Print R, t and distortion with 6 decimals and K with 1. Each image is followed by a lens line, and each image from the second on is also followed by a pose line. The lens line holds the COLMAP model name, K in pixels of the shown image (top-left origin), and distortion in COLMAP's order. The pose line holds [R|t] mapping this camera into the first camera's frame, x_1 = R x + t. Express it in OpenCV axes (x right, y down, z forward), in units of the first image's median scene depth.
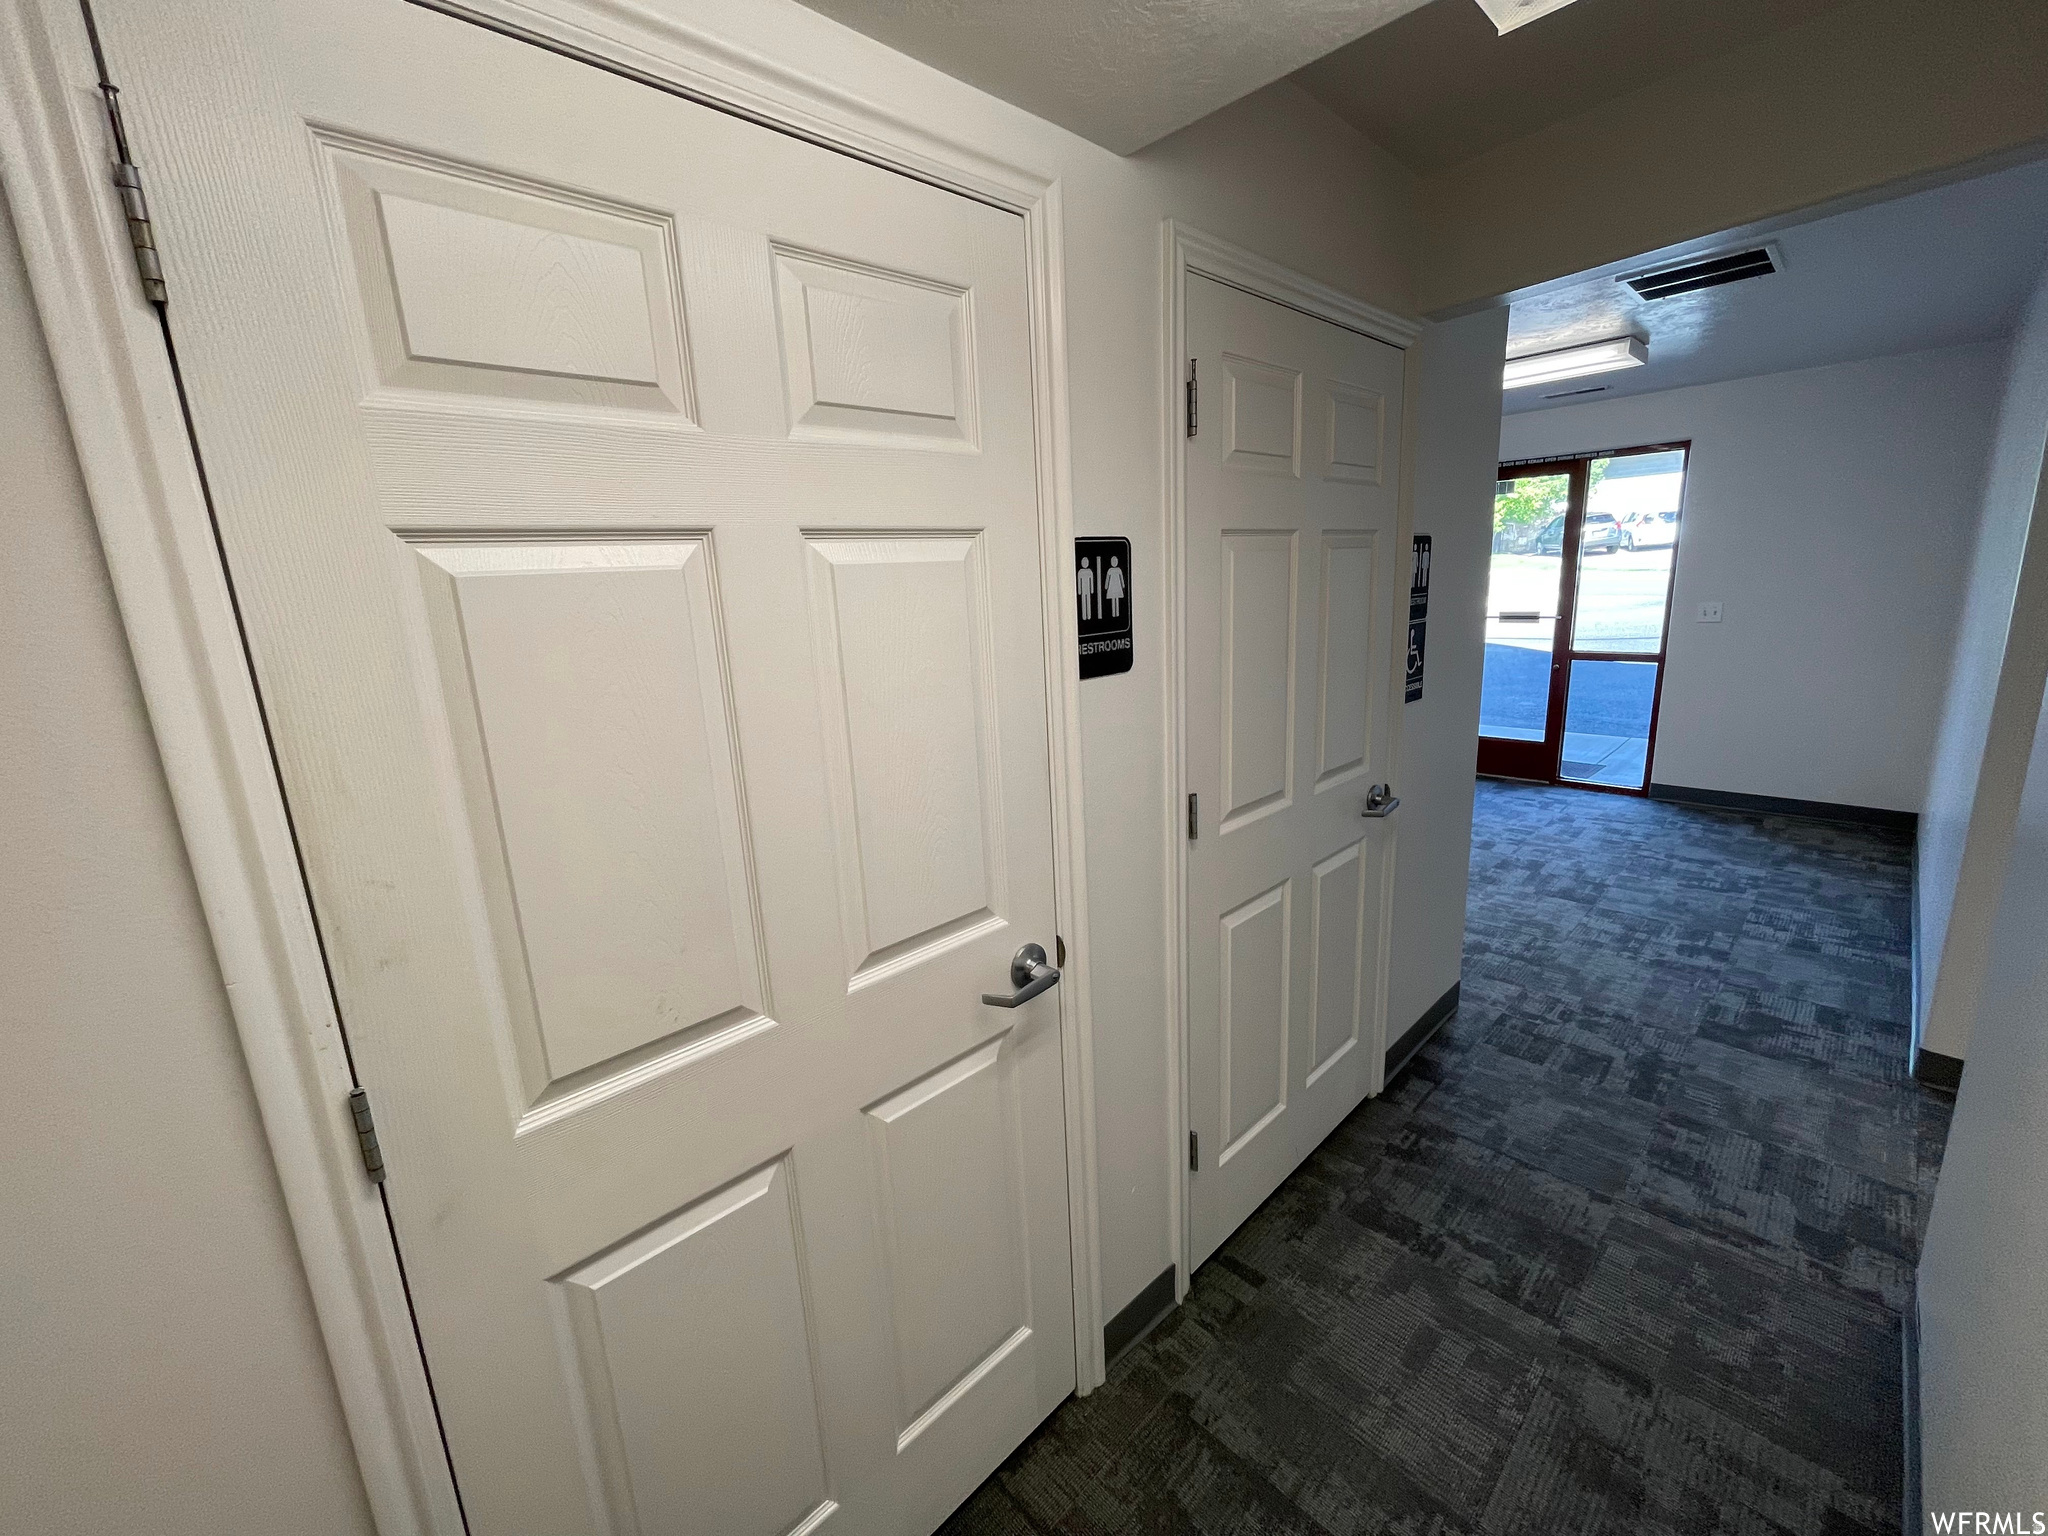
lens RADIAL K [[828.6, 0, 1008.7], [0, 828.6, 775.8], [0, 0, 1]] dist [-0.001439, 0.000703]
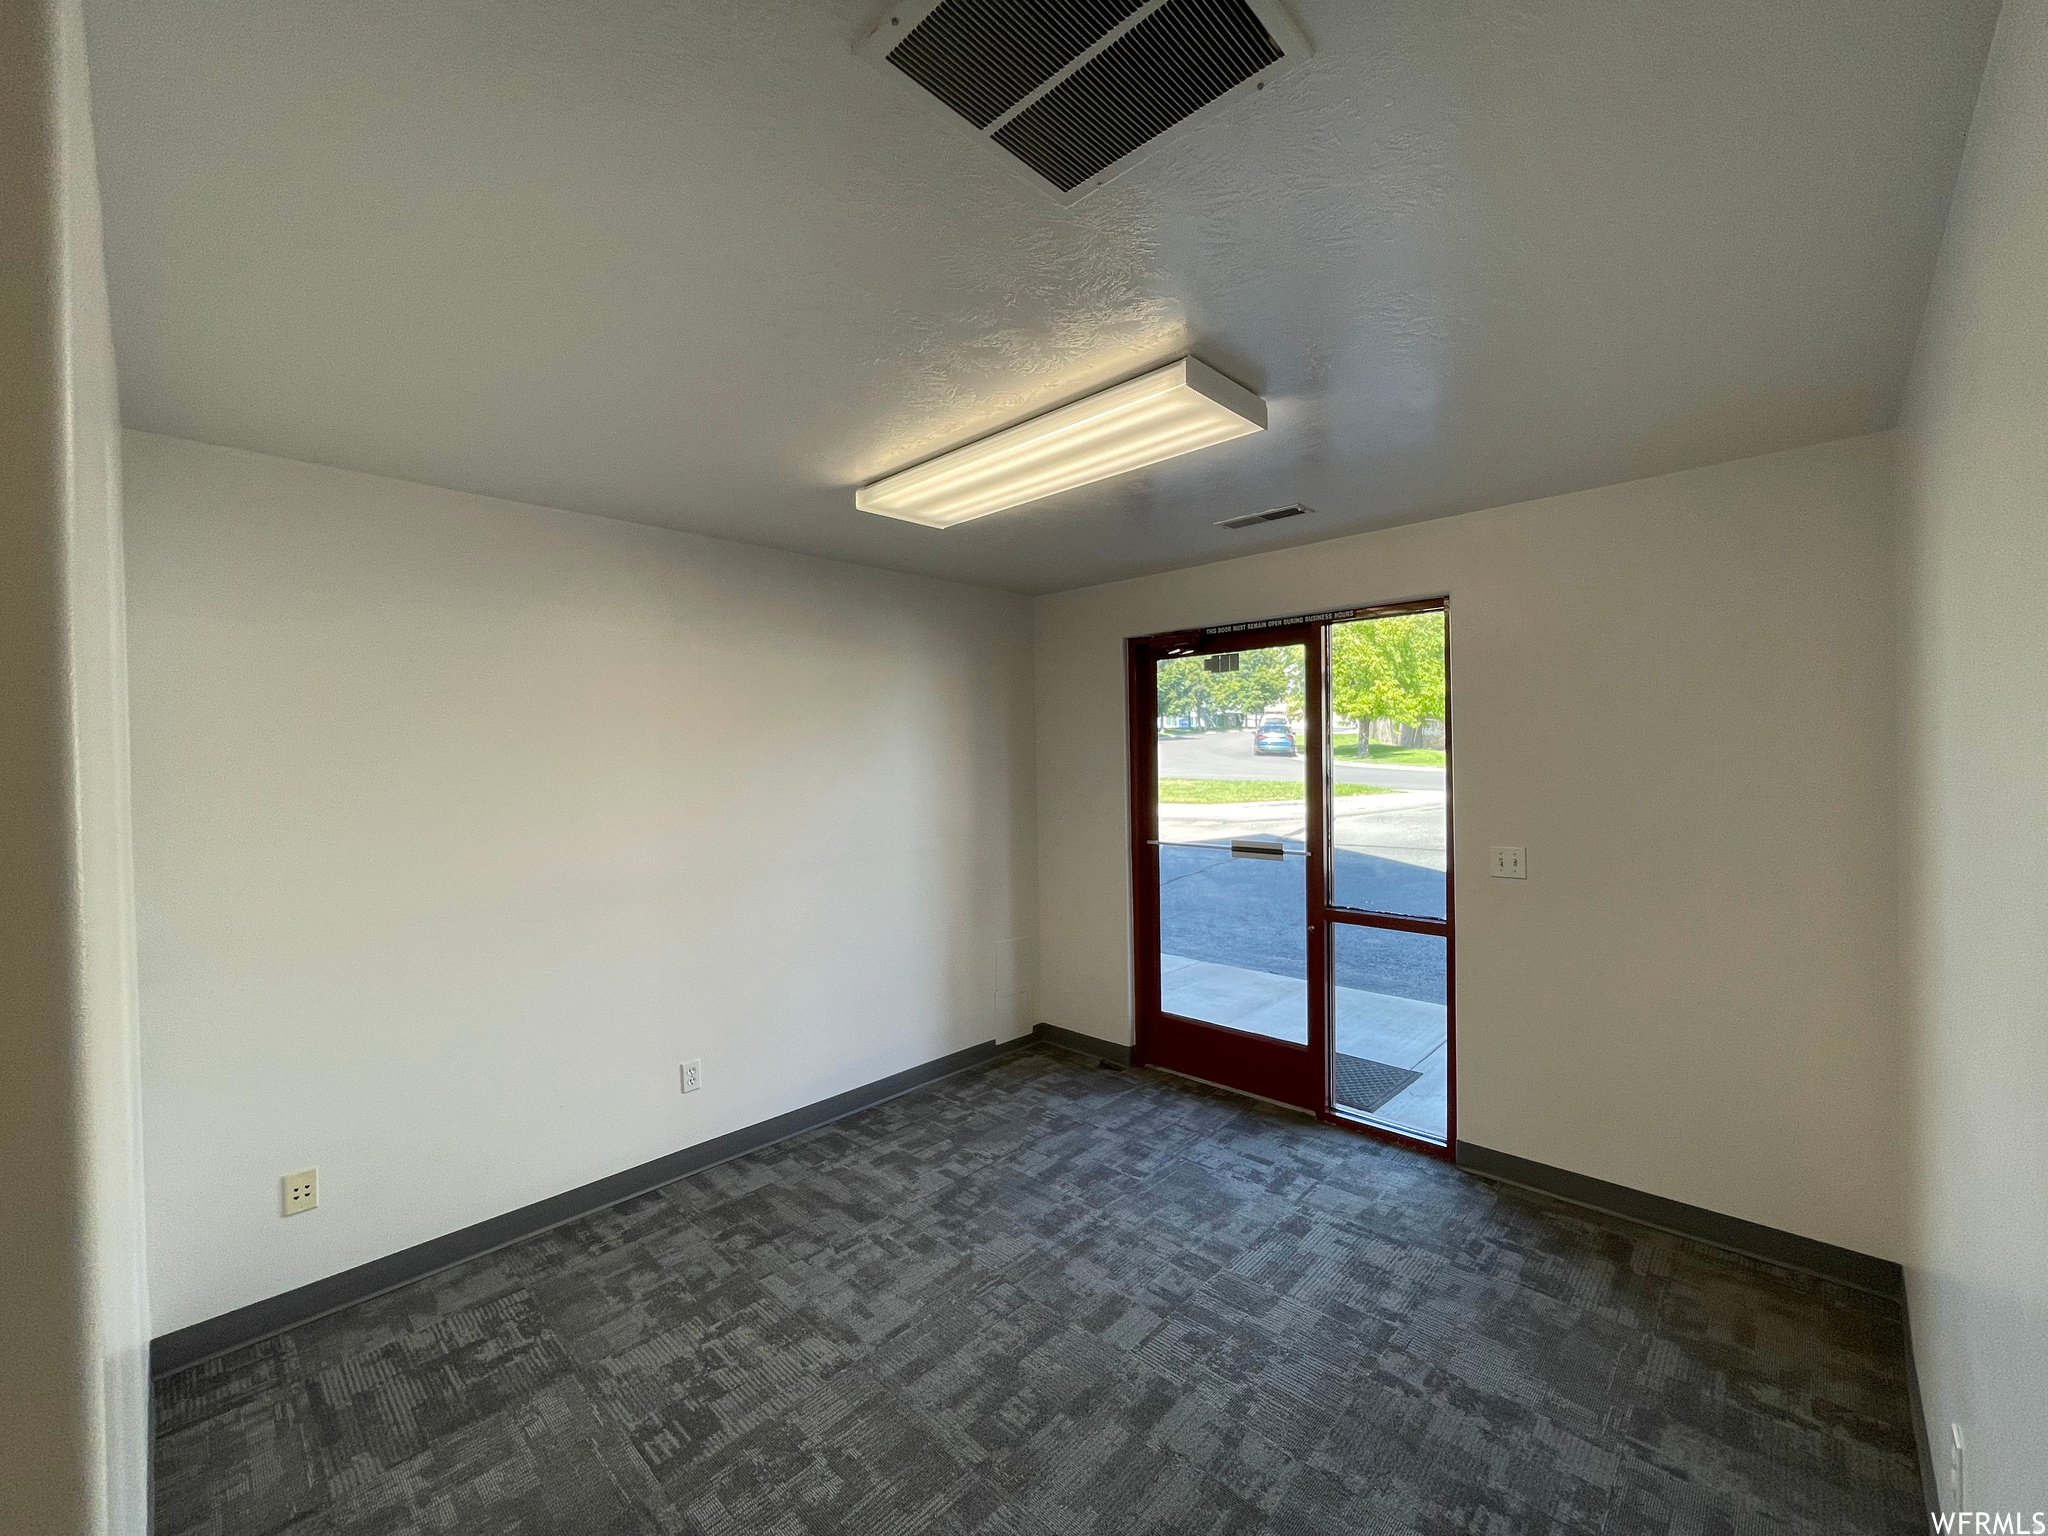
lens RADIAL K [[828.6, 0, 1031.3], [0, 828.6, 754.9], [0, 0, 1]] dist [-0.001439, 0.000703]
pose [[0.997380, 0.046438, 0.055473, 0.474883], [-0.032155, 0.971439, -0.235100, -0.123373], [-0.064807, 0.232700, 0.970387, 0.422735]]
